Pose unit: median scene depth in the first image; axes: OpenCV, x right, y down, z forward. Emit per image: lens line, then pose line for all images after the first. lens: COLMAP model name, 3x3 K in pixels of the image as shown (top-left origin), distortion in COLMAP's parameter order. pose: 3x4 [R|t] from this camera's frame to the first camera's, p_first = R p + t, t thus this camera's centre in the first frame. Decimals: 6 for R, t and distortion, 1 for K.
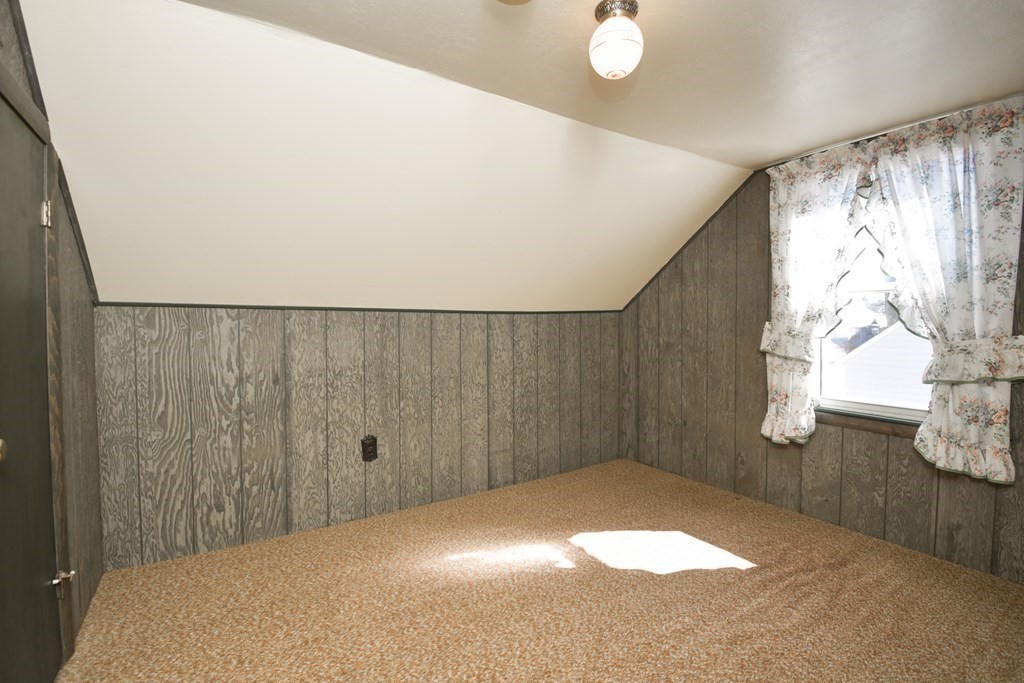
lens RADIAL K [[467.0, 0, 514.9], [0, 467.0, 338.8], [0, 0, 1]] dist [0.021859, -0.027642]
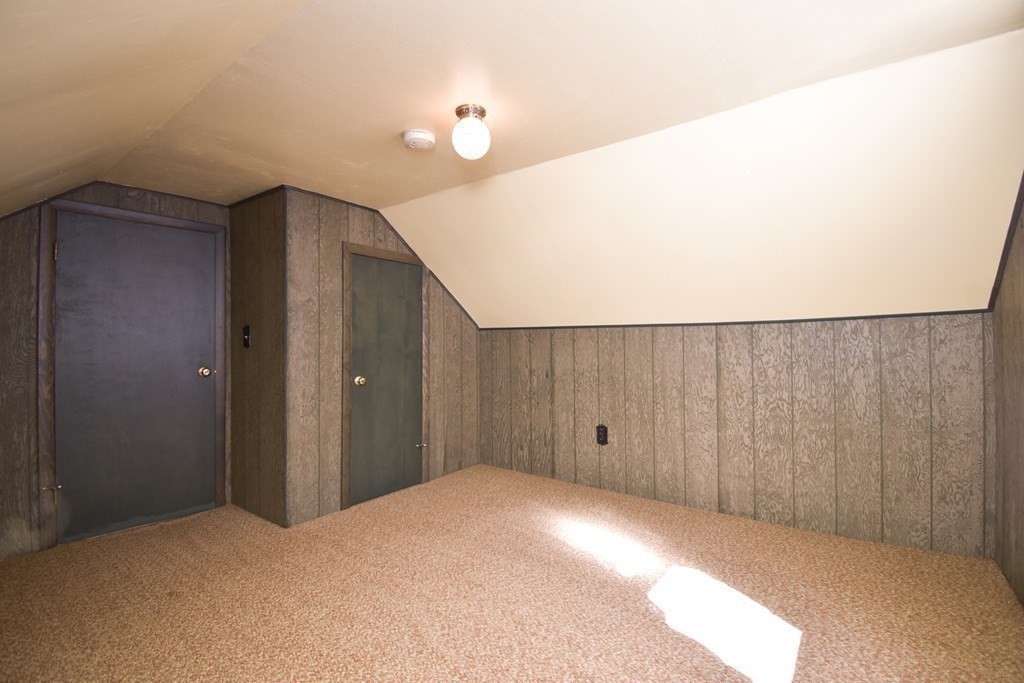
lens RADIAL K [[453.7, 0, 514.8], [0, 453.7, 338.1], [0, 0, 1]] dist [0.021301, -0.025277]
pose [[0.356997, -0.011407, -0.934036, 0.750254], [-0.021904, 0.999548, -0.020579, 0.000653], [0.933849, 0.027806, 0.356586, 0.320774]]
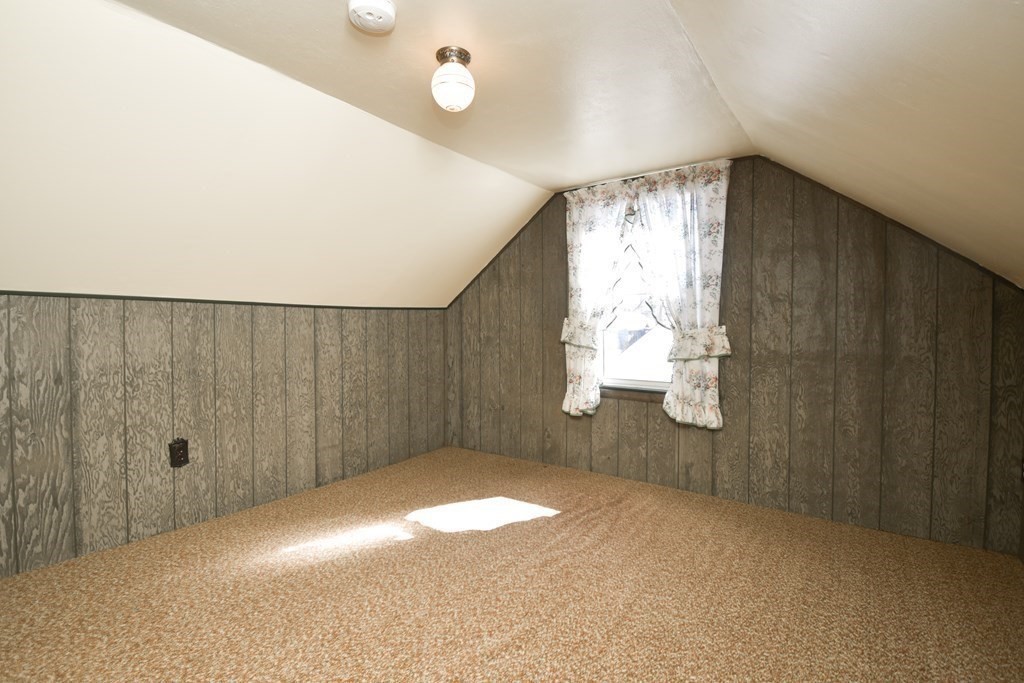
lens RADIAL K [[479.9, 0, 513.3], [0, 479.9, 337.1], [0, 0, 1]] dist [0.021936, -0.030580]
pose [[0.927894, -0.005916, 0.372798, -0.054582], [0.010067, 0.999907, -0.009189, 0.024306], [-0.372709, 0.012279, 0.927867, -0.107603]]
